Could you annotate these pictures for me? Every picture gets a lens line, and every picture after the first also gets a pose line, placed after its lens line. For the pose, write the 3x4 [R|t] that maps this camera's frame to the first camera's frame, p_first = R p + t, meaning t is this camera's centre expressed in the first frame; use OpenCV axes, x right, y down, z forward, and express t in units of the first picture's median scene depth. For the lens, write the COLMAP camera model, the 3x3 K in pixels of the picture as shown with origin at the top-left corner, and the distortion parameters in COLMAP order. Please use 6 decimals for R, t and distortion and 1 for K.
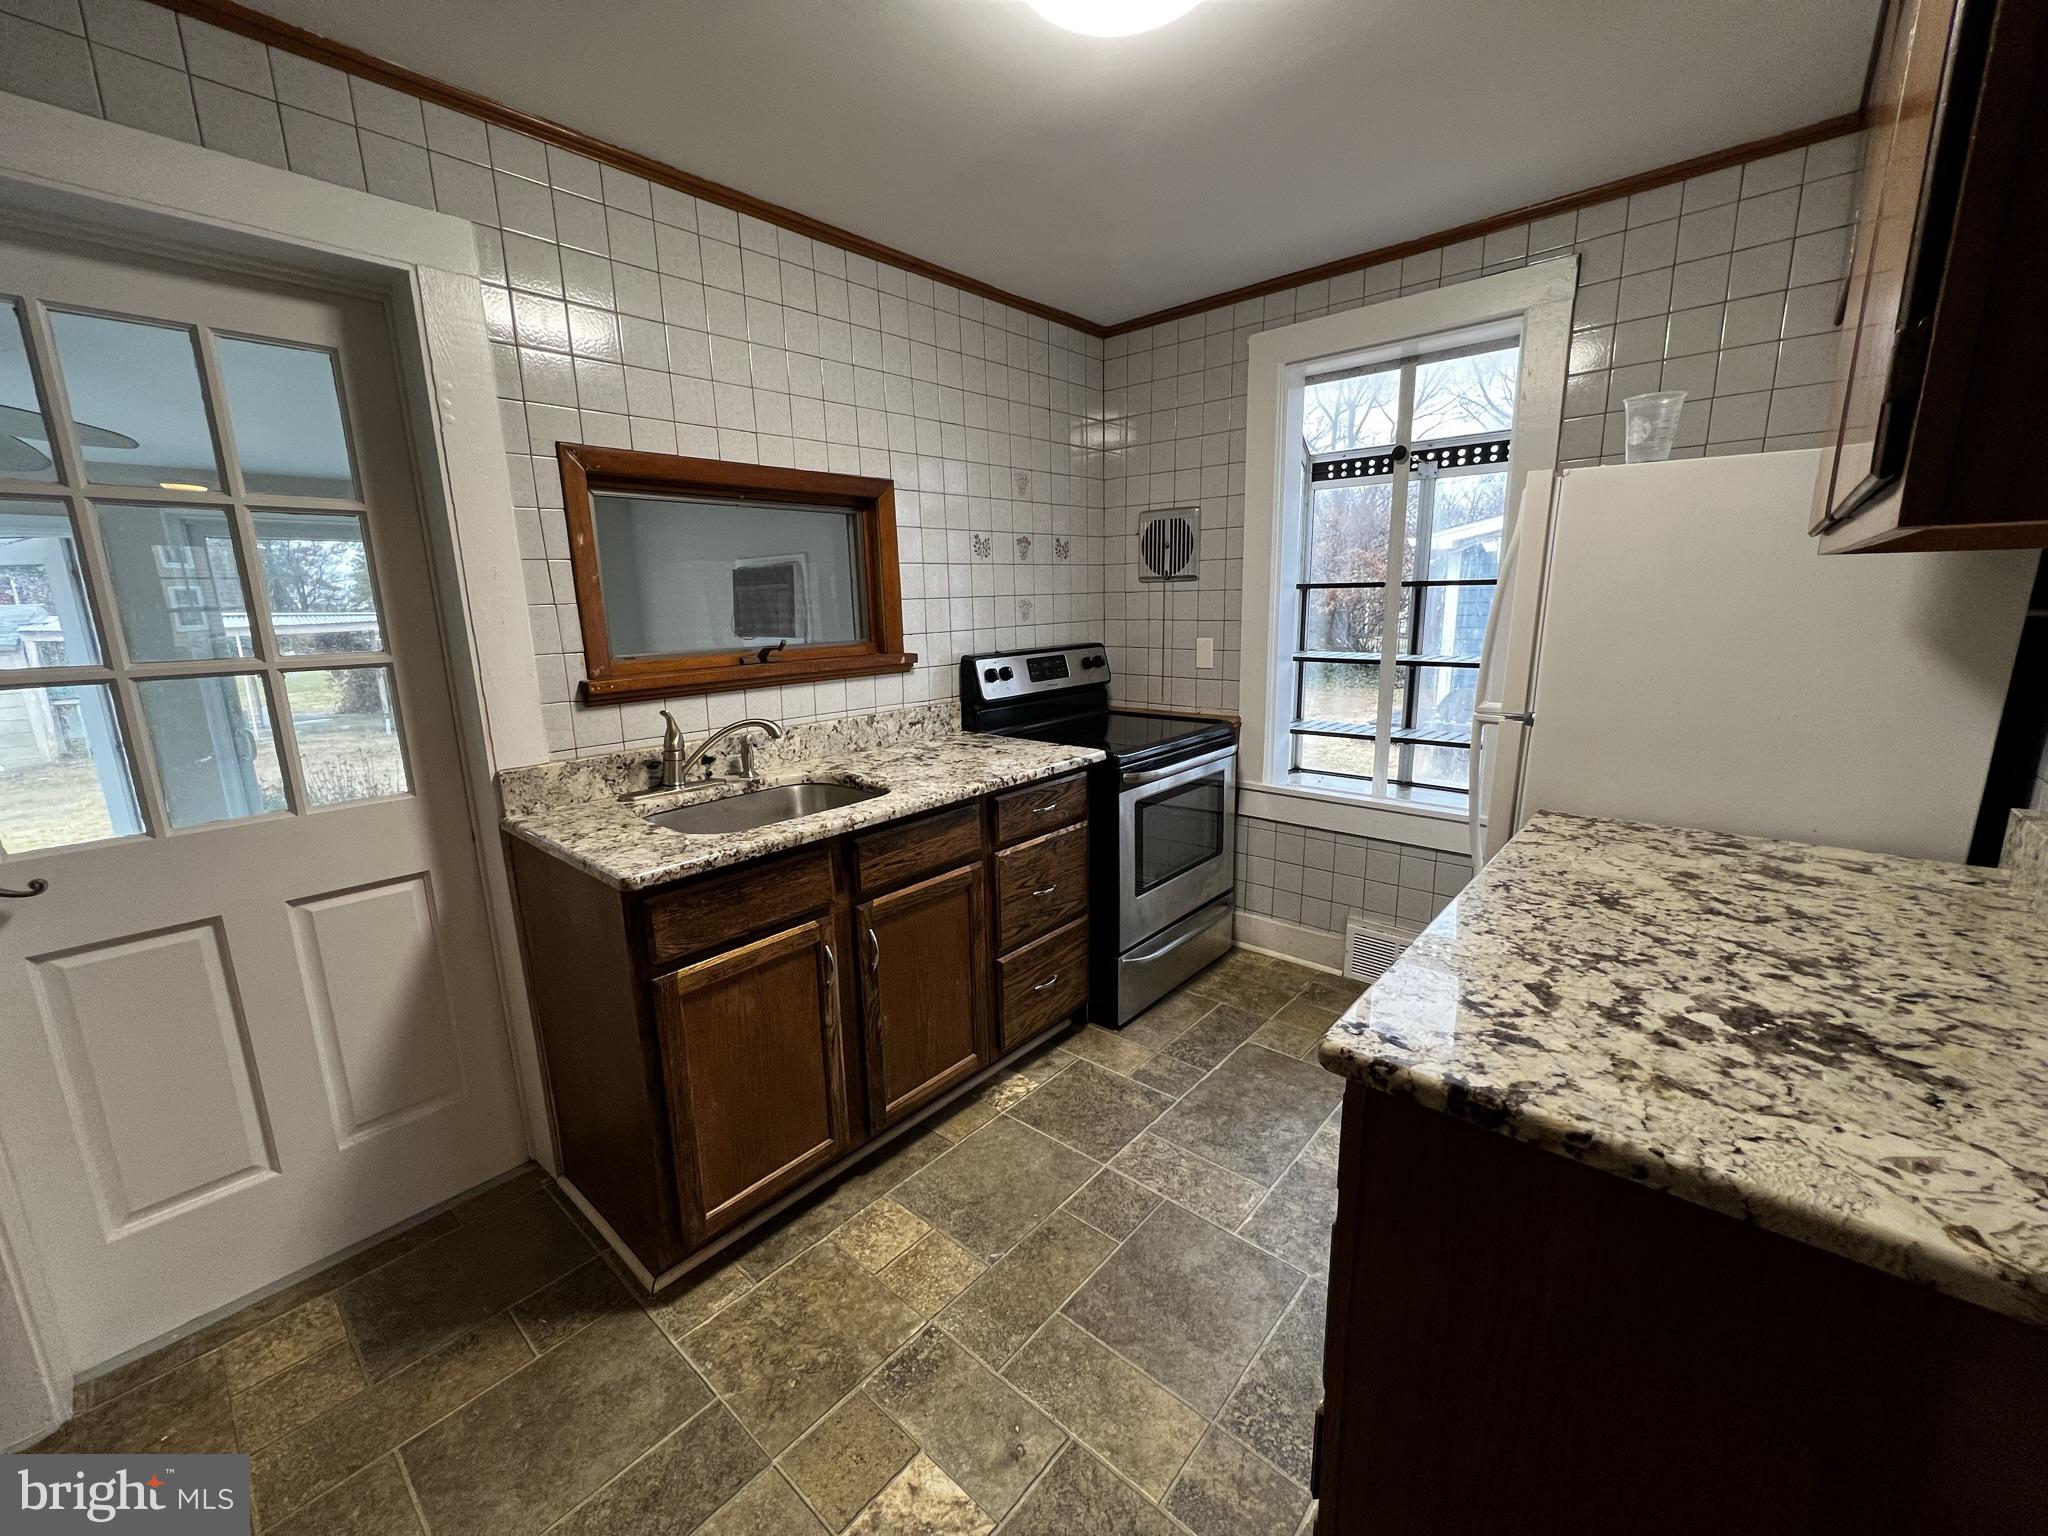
lens RADIAL K [[814.4, 0, 1022.7], [0, 814.4, 767.2], [0, 0, 1]] dist [0.000725, 0.000349]
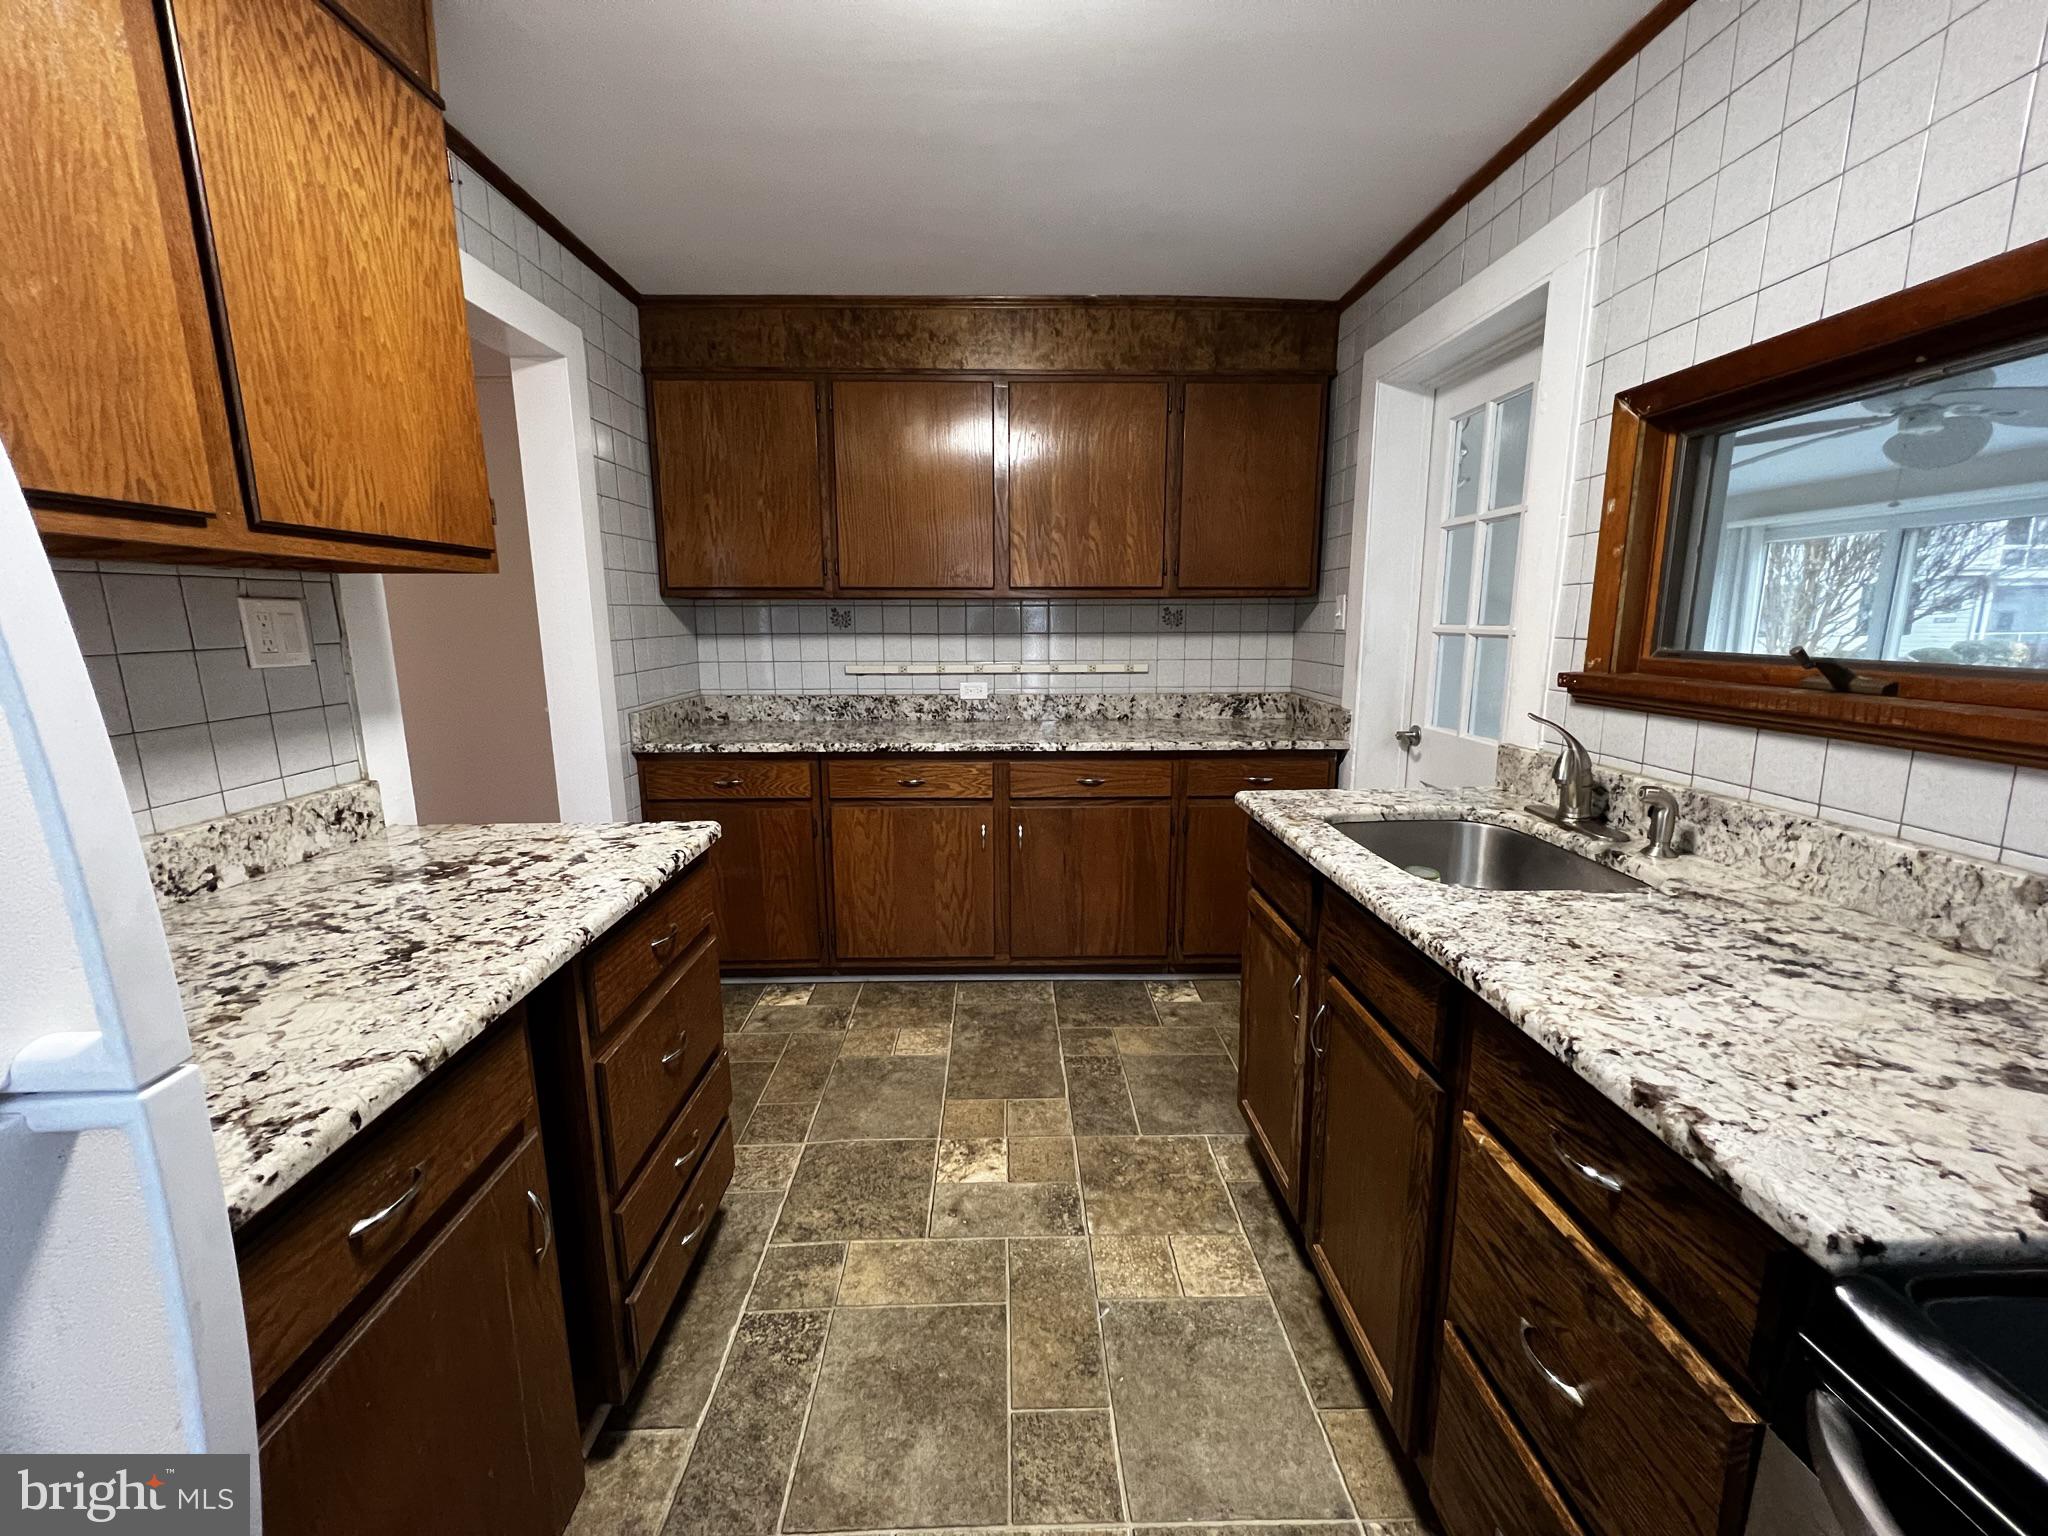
lens RADIAL K [[814.4, 0, 1021.5], [0, 814.4, 768.8], [0, 0, 1]] dist [0.000725, 0.000349]
pose [[-0.731373, 0.151832, -0.664861, 0.836539], [-0.117032, 0.932497, 0.341691, -0.401908], [0.671861, 0.327714, -0.664234, 2.055521]]
